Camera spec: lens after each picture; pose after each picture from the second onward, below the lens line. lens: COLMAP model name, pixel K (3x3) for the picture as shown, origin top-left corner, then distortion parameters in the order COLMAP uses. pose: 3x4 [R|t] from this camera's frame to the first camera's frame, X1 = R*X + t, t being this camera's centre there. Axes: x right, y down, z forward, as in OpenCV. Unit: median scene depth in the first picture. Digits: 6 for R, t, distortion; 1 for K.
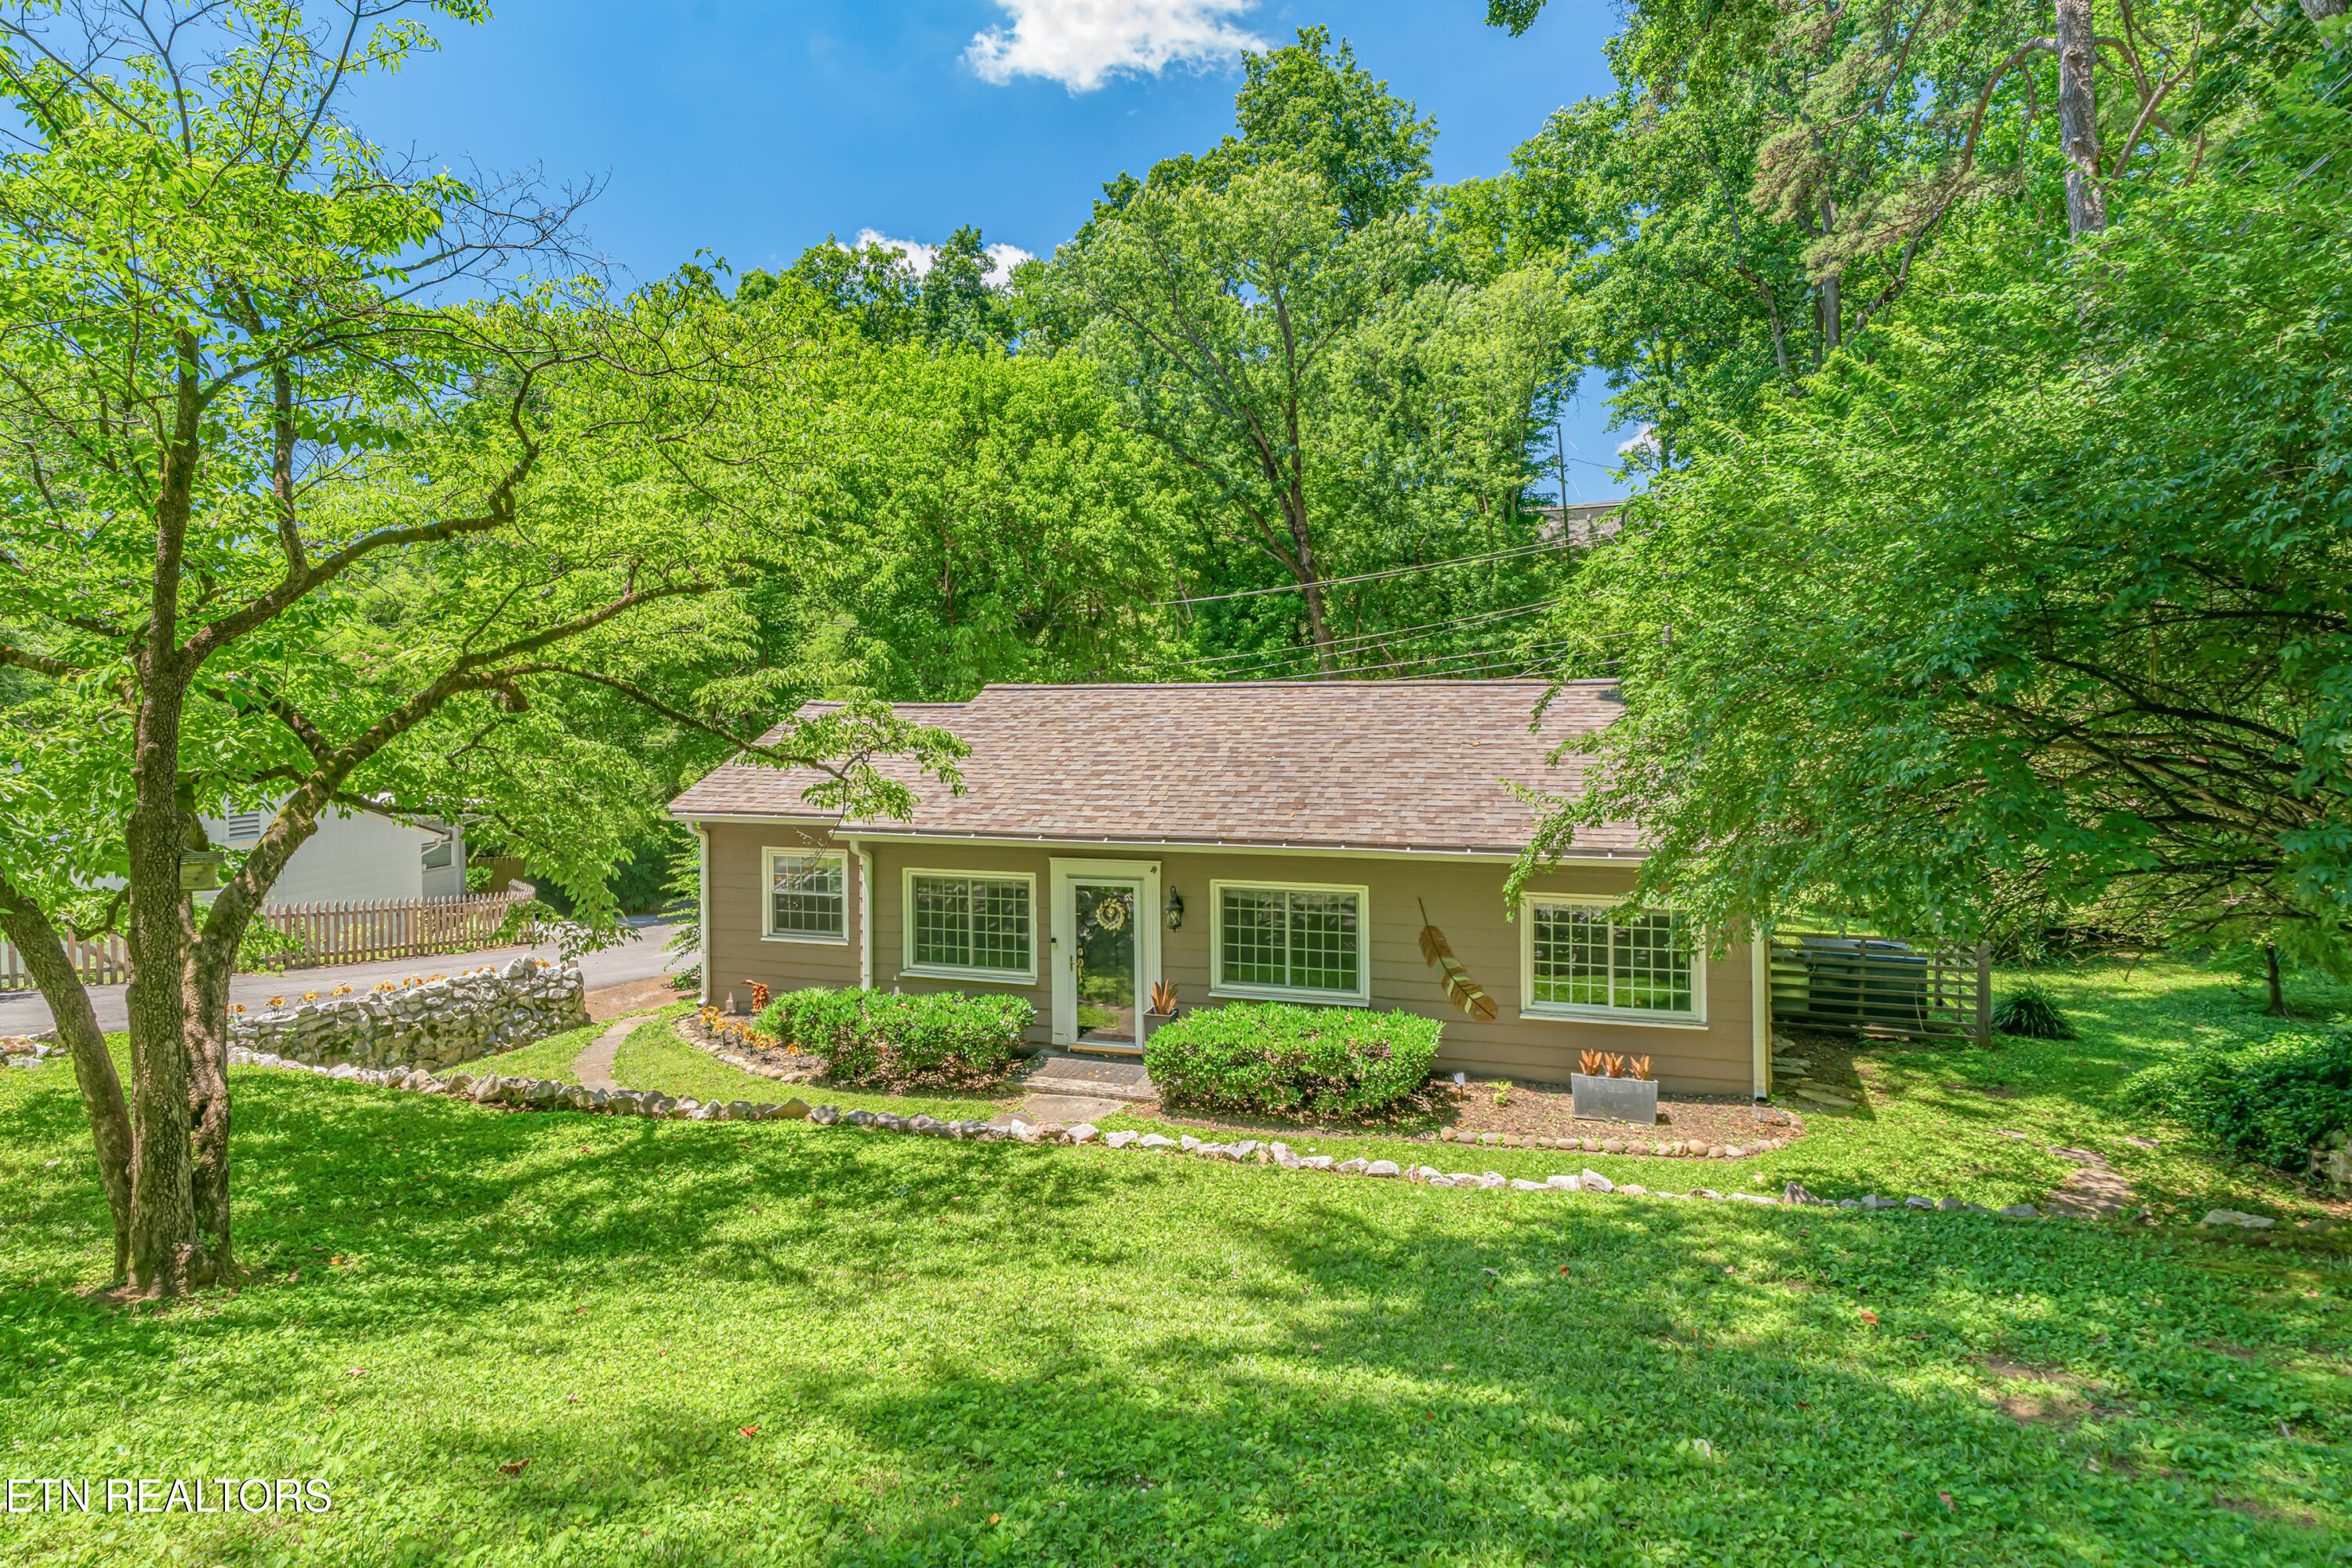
lens RADIAL K [[1213.5, 0, 1208.5], [0, 1213.5, 737.0], [0, 0, 1]] dist [0.000442, -0.001134]
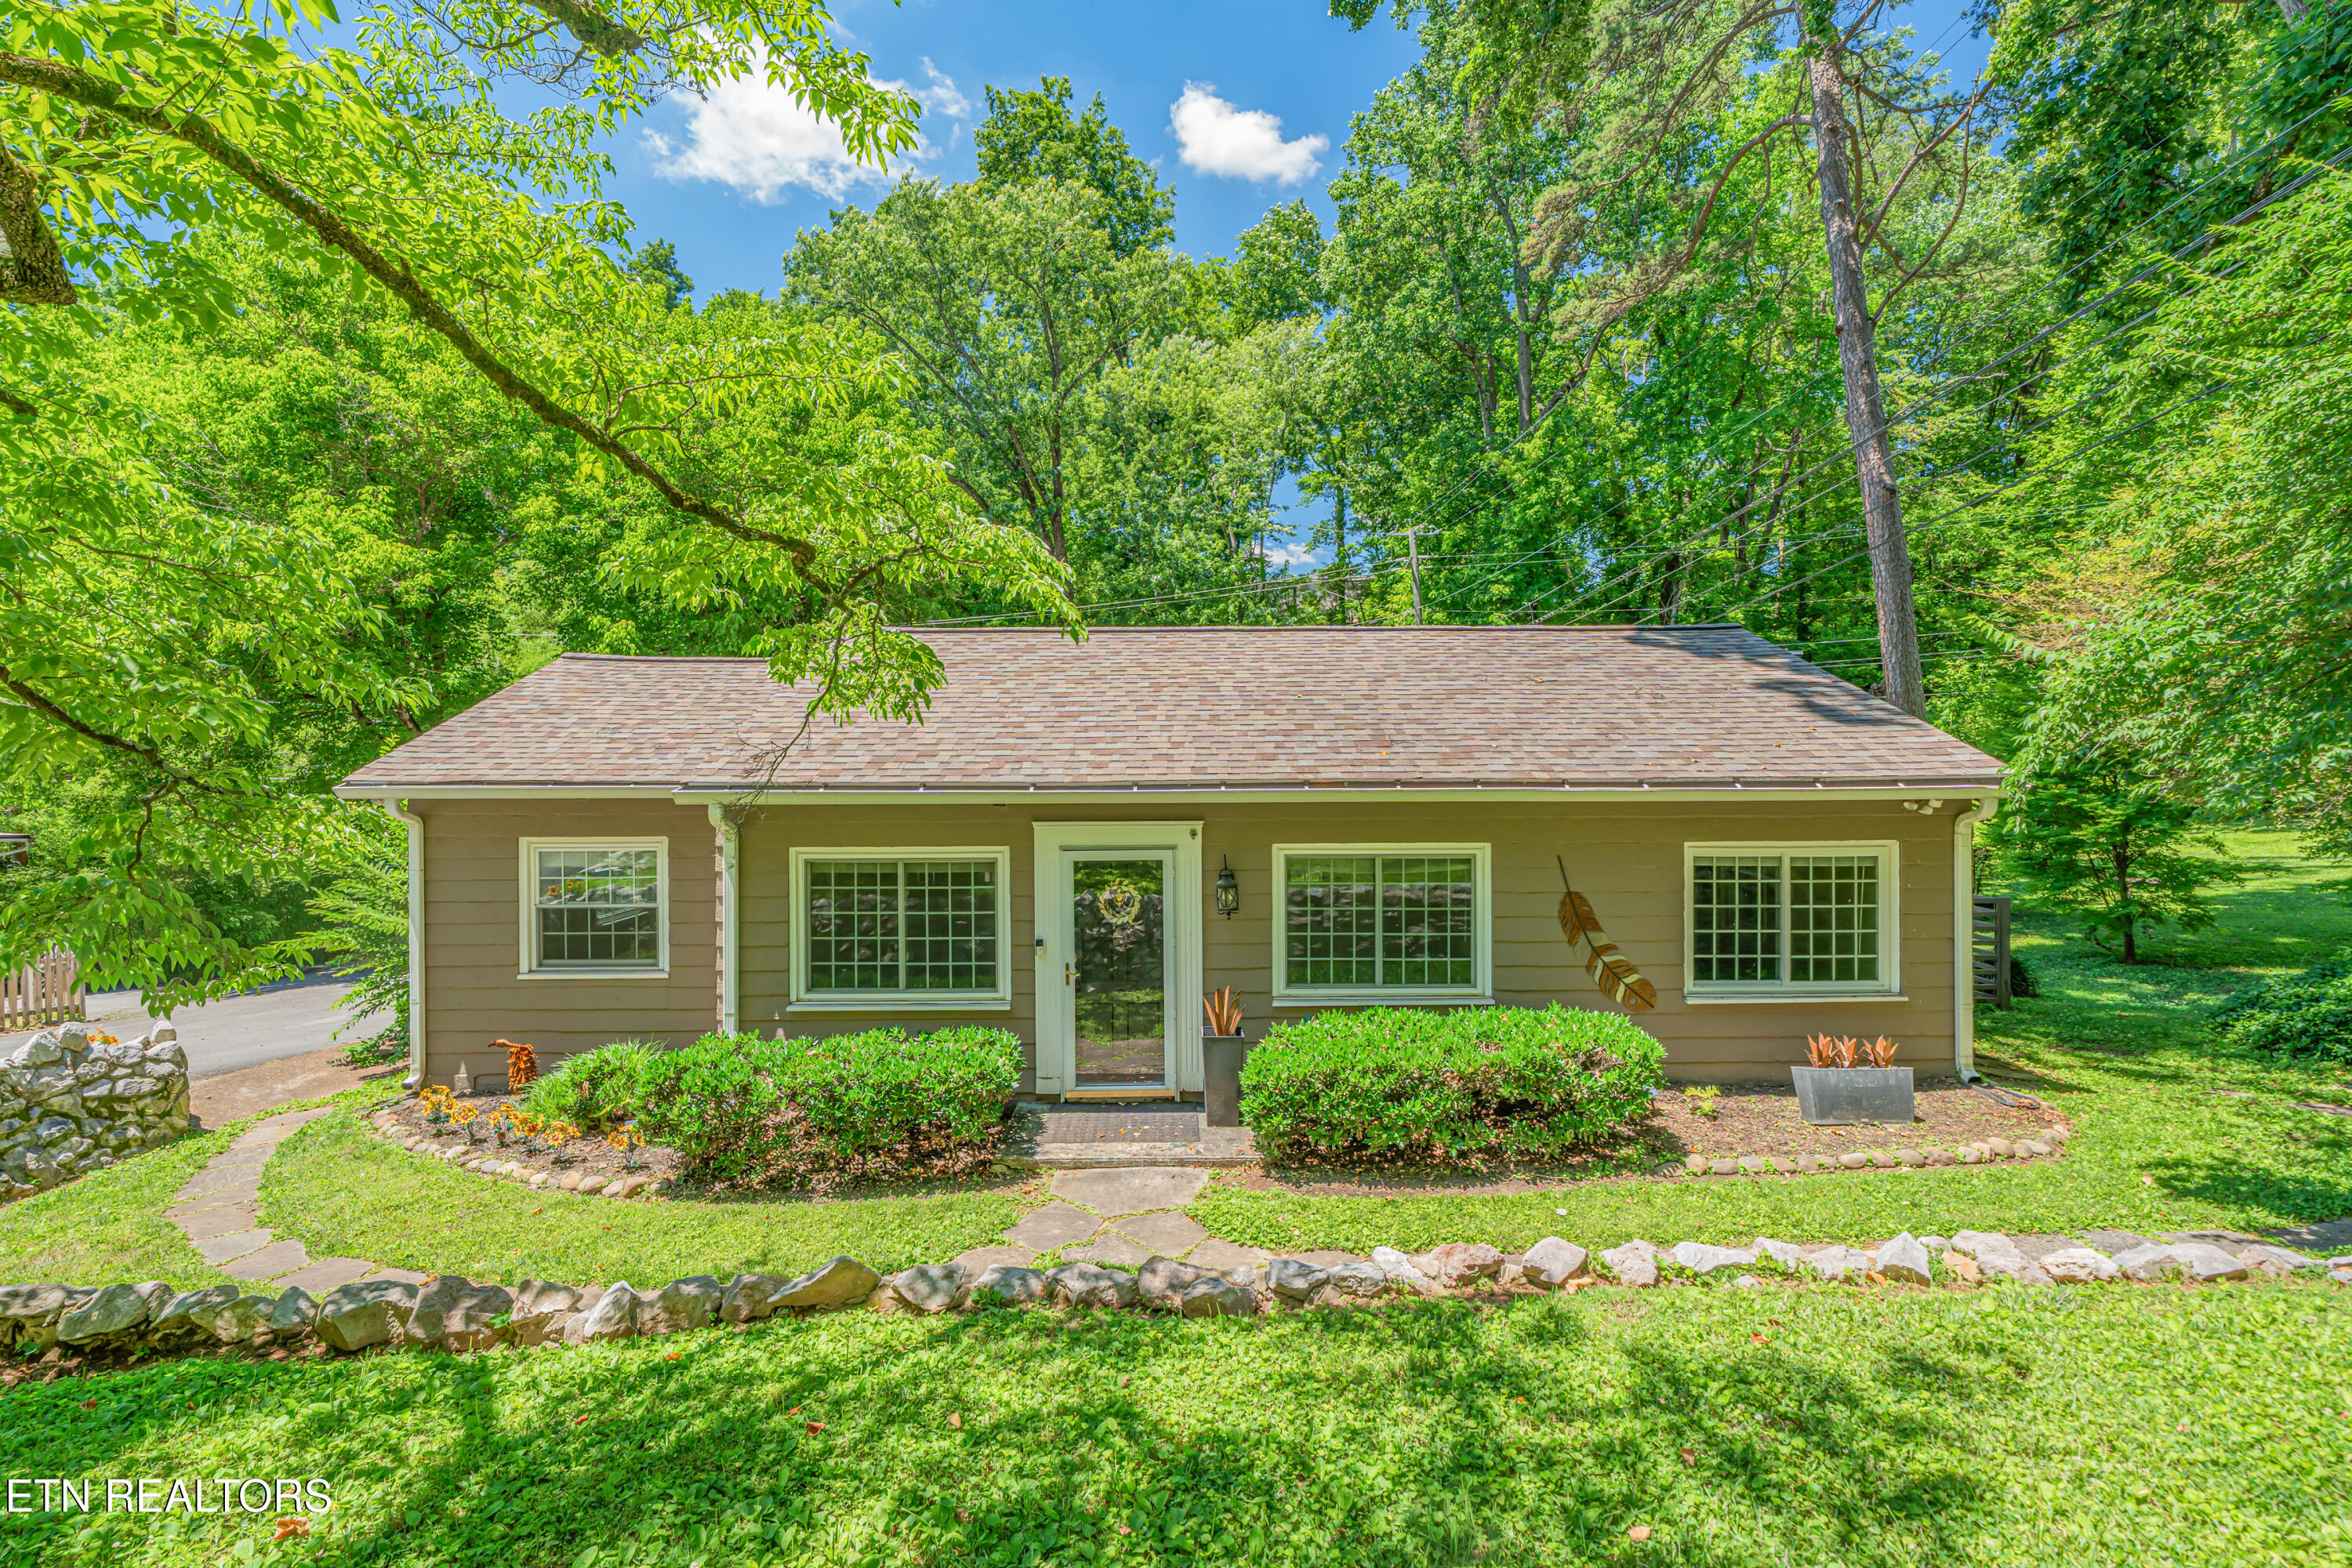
lens RADIAL K [[1058.5, 0, 1194.9], [0, 1058.5, 787.6], [0, 0, 1]] dist [-0.004922, 0.001671]
pose [[0.954133, -0.004847, 0.299344, -0.234200], [0.010565, 0.999791, -0.017487, 0.095861], [-0.299197, 0.019847, 0.953985, 0.419470]]
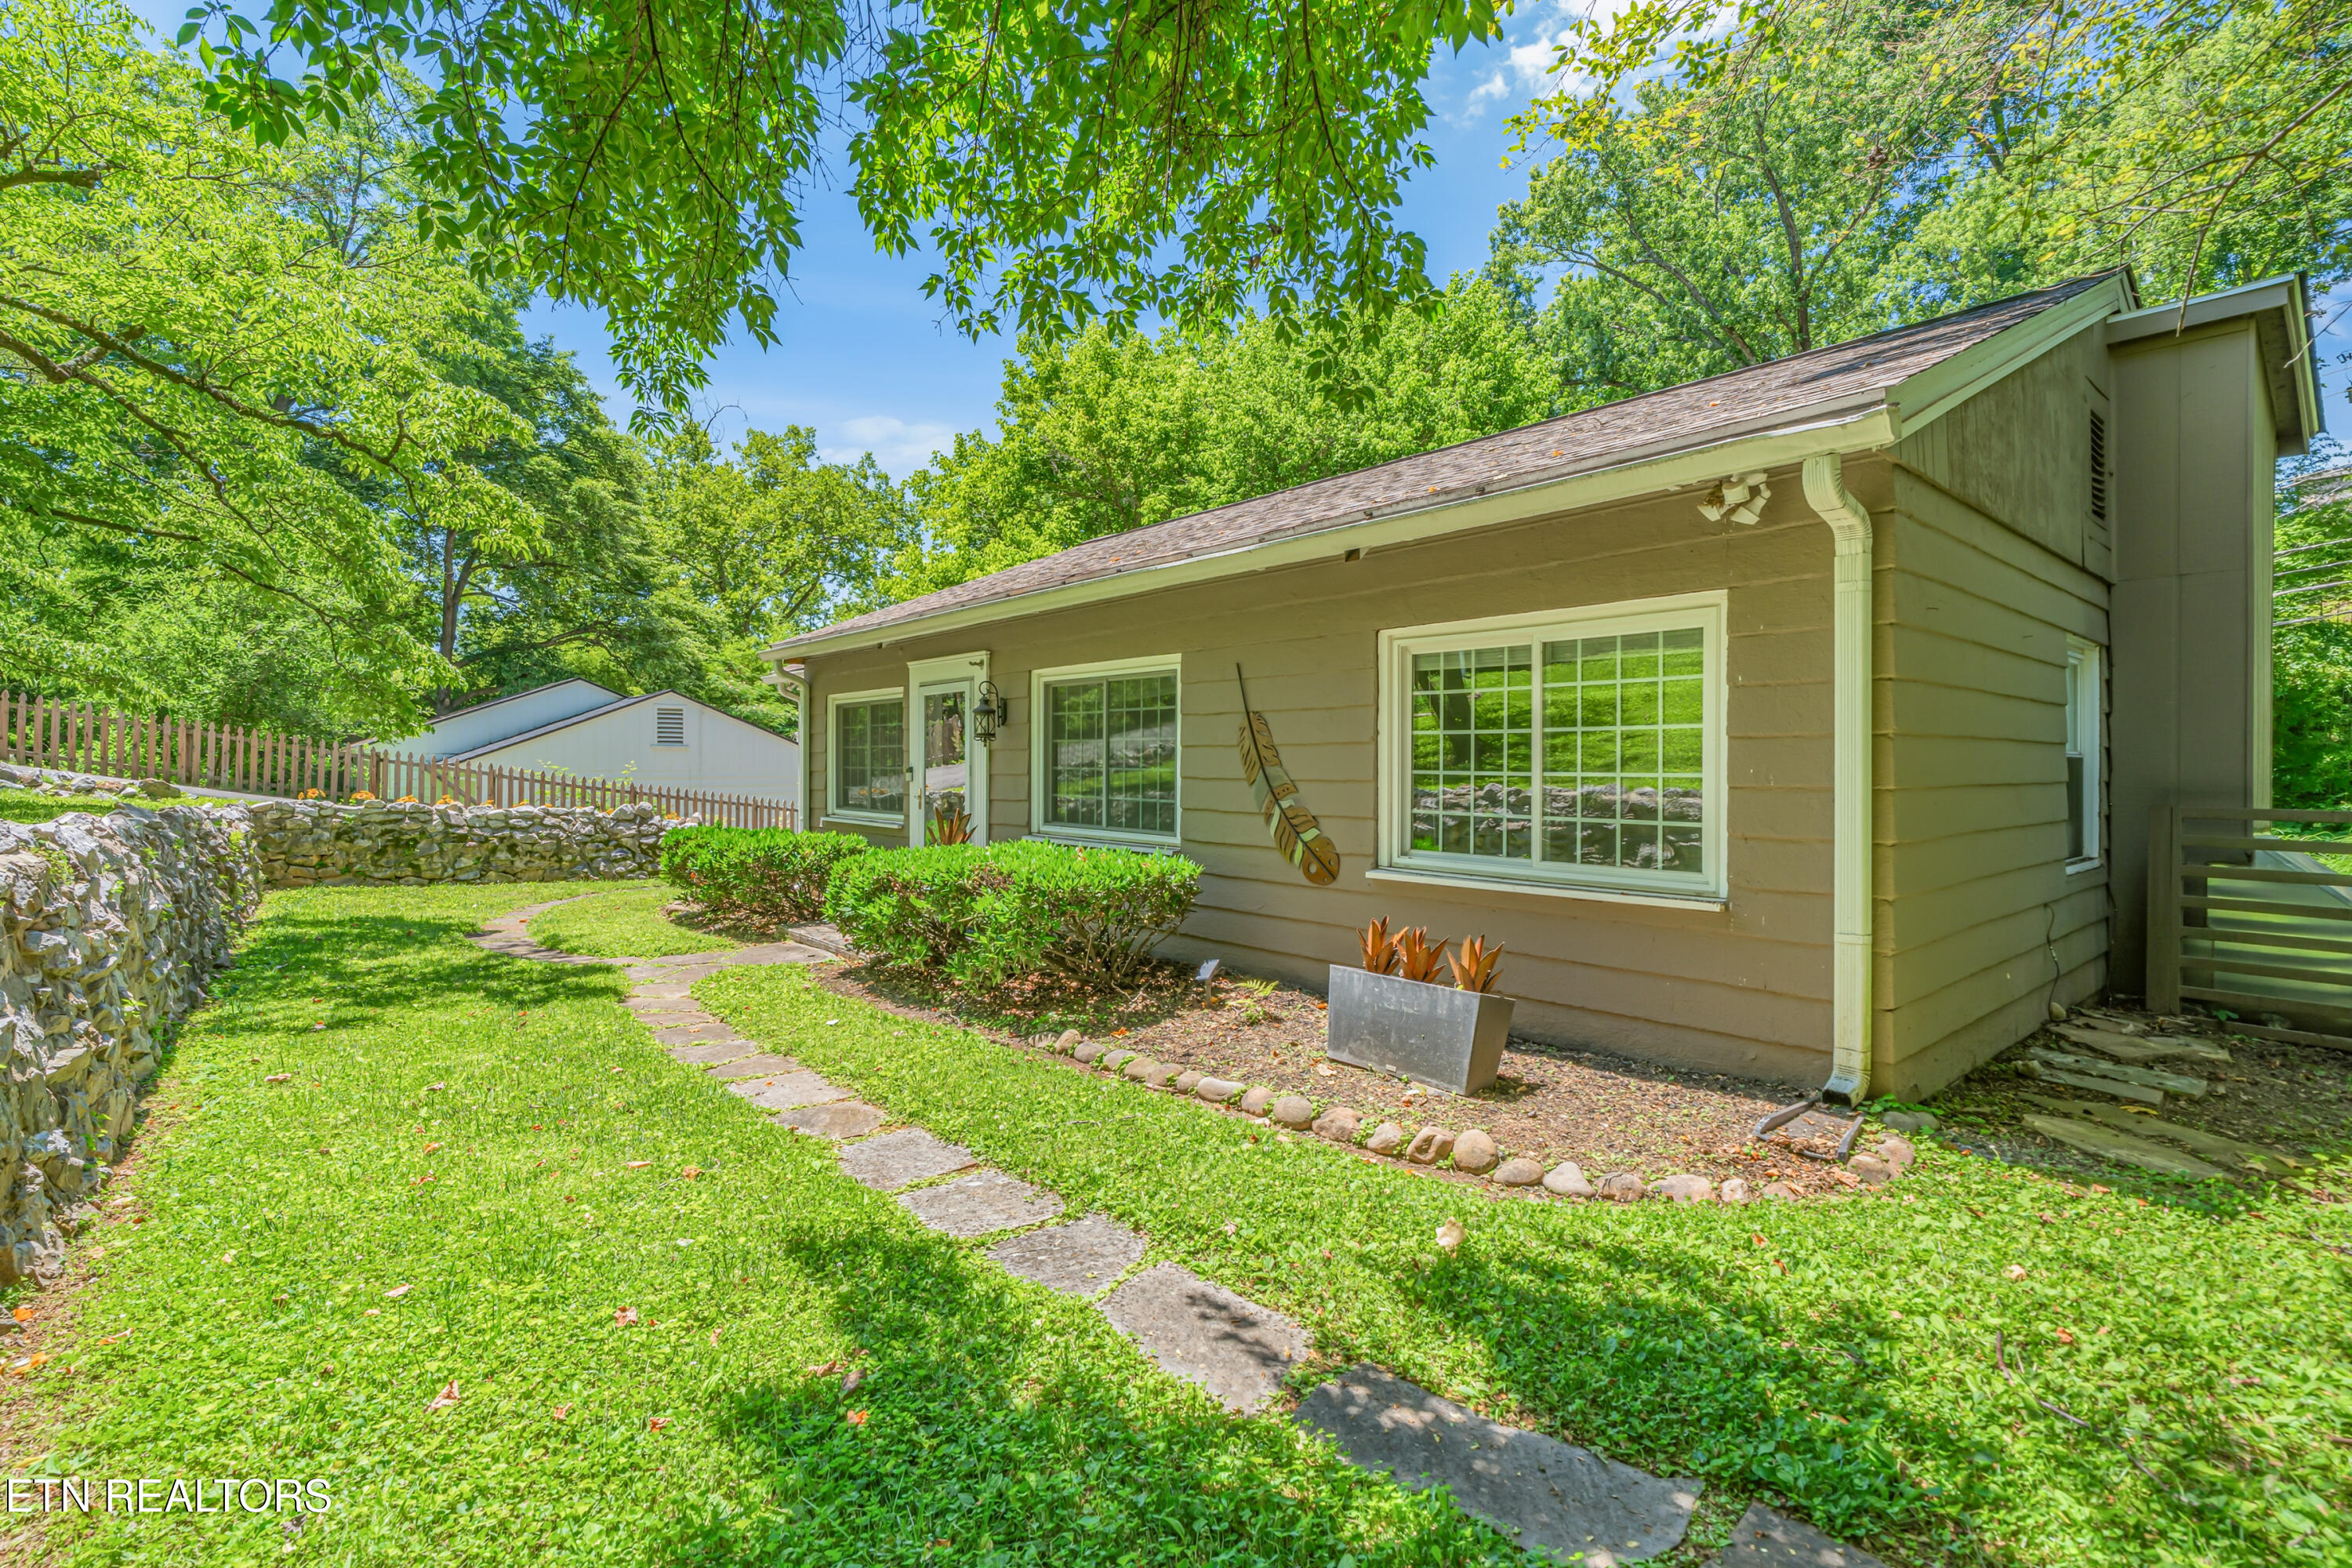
lens RADIAL K [[1058.5, 0, 1221.7], [0, 1058.5, 789.2], [0, 0, 1]] dist [-0.004922, 0.001671]
pose [[0.851336, 0.020219, -0.524231, 0.414405], [-0.032124, 0.999391, -0.013622, 0.191916], [0.523637, 0.028437, 0.851467, 0.556599]]
